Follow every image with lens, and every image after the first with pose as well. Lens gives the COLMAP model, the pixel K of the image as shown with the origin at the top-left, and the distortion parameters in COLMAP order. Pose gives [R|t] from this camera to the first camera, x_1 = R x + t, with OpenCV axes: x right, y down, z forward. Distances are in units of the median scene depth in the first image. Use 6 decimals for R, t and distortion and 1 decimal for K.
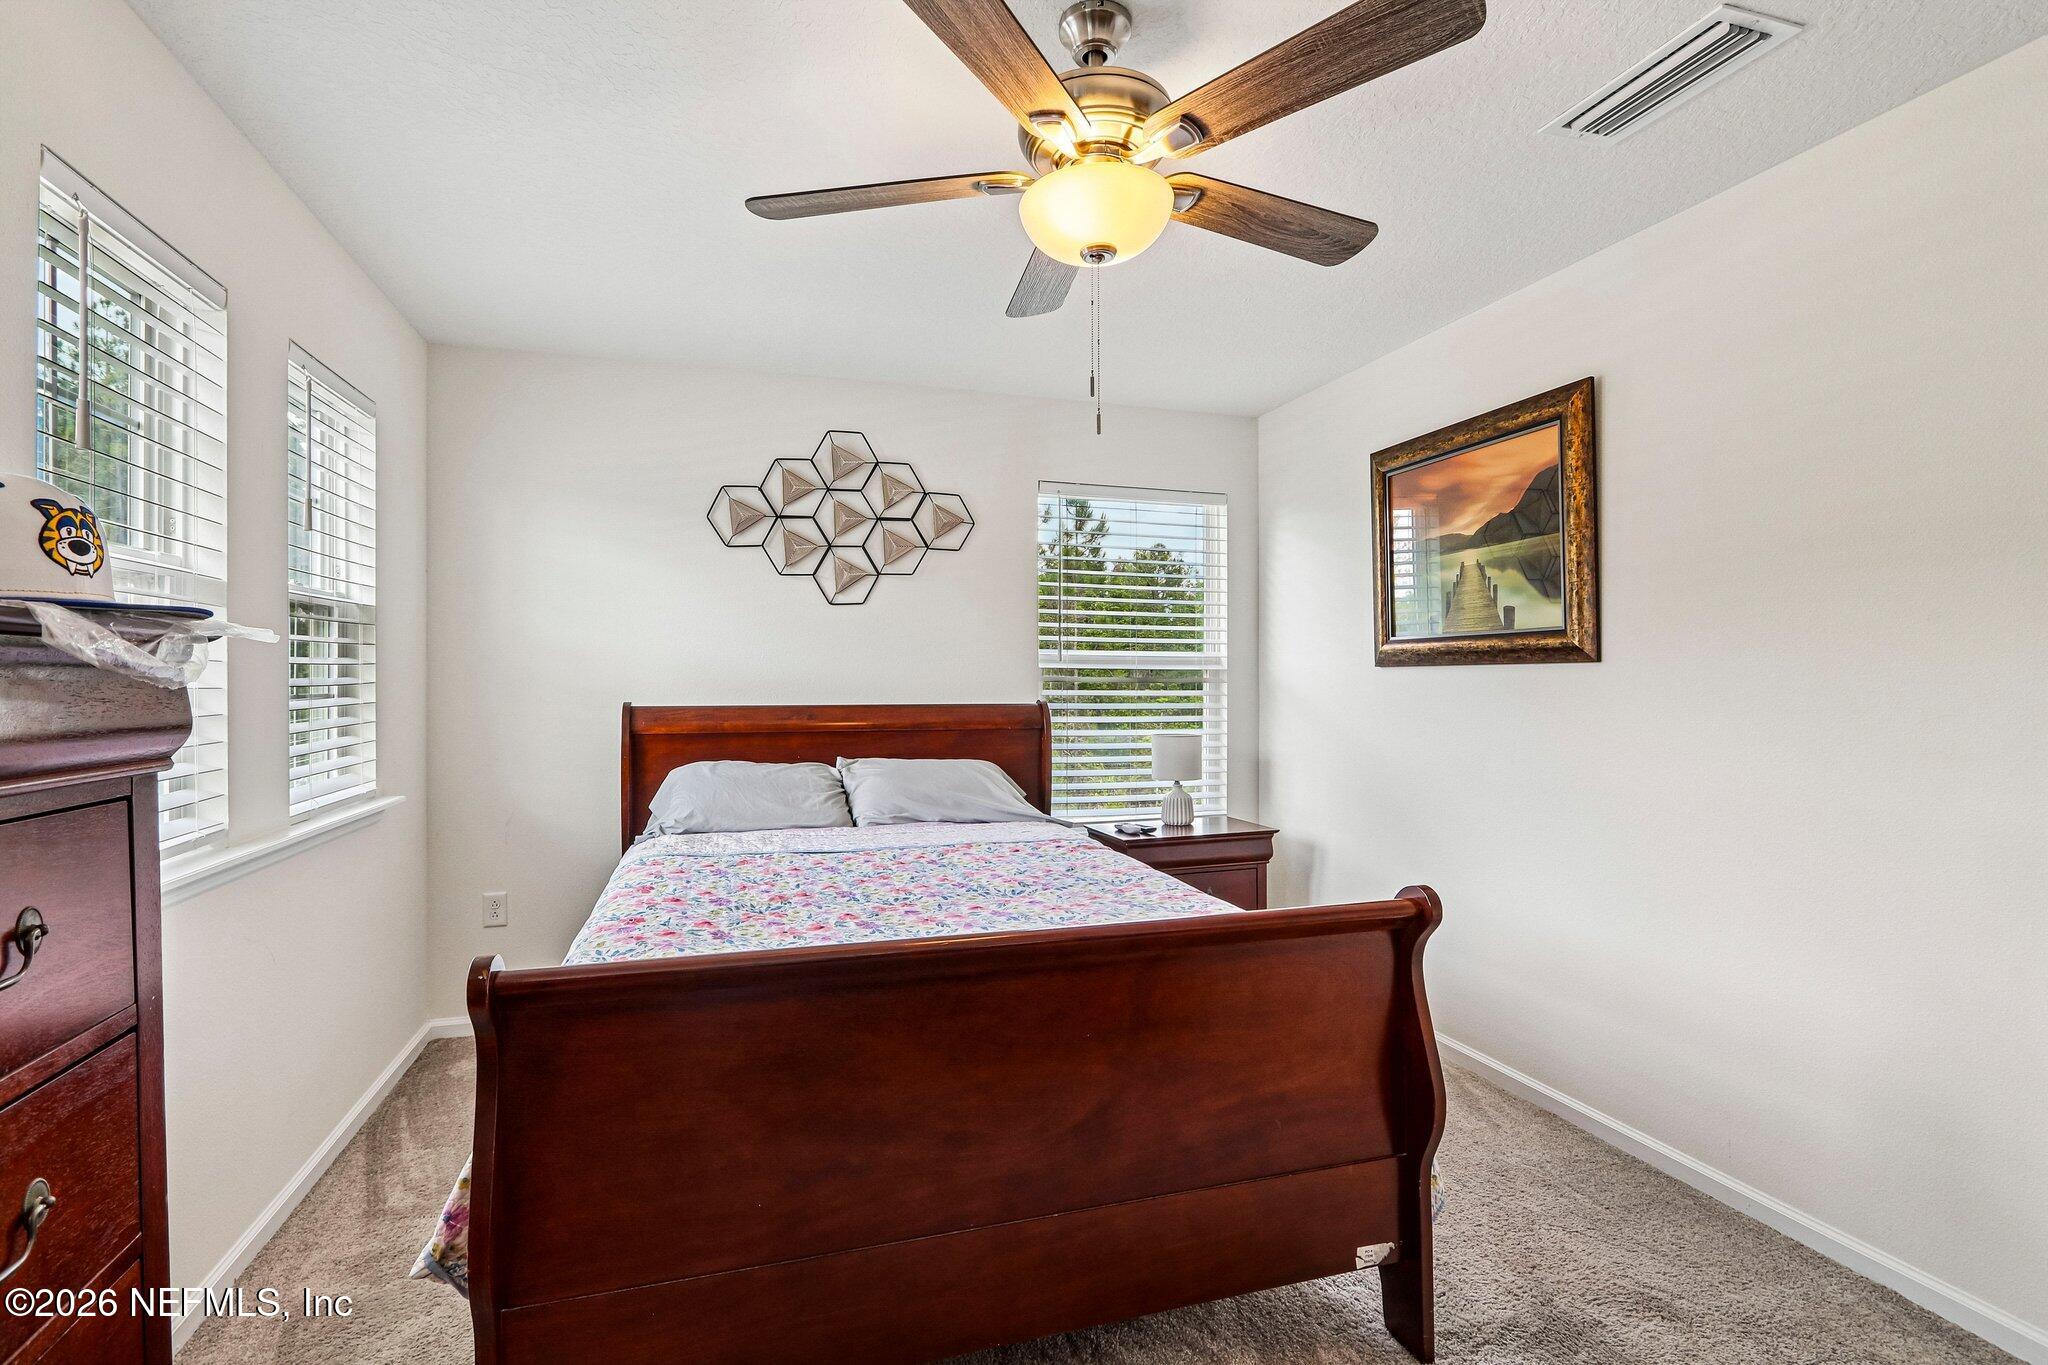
lens RADIAL K [[943.8, 0, 1026.7], [0, 943.8, 679.5], [0, 0, 1]] dist [-0.014331, 0.001548]
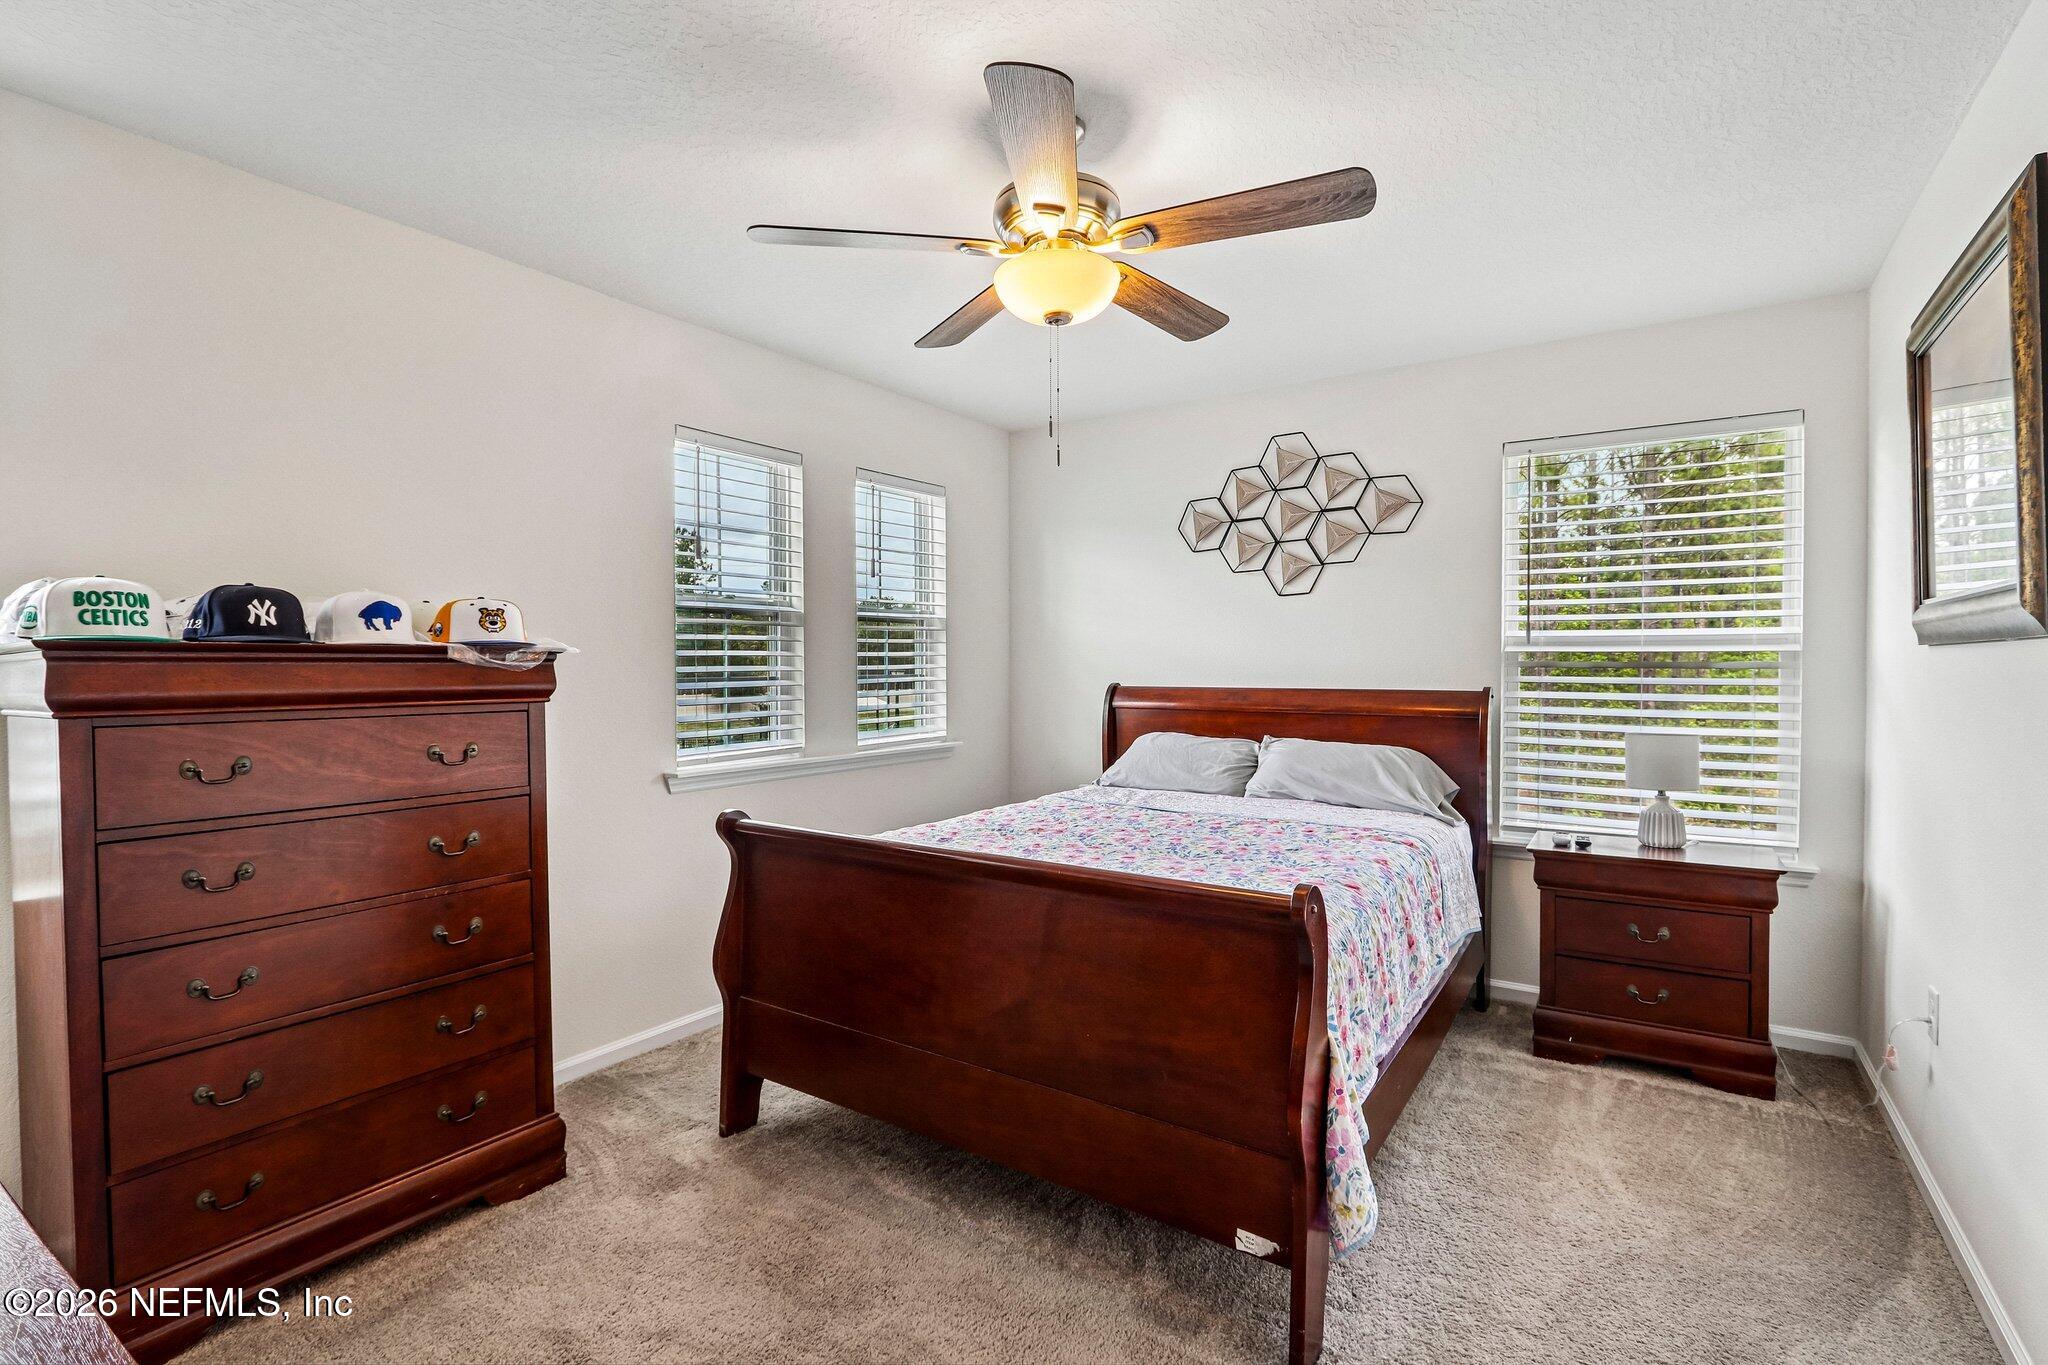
lens RADIAL K [[943.8, 0, 1032.0], [0, 943.8, 681.2], [0, 0, 1]] dist [-0.014331, 0.001548]
pose [[0.631306, 0.013938, -0.775409, 0.458877], [0.001798, 0.999809, 0.019436, -0.002694], [0.775532, -0.013664, 0.631160, 0.089608]]
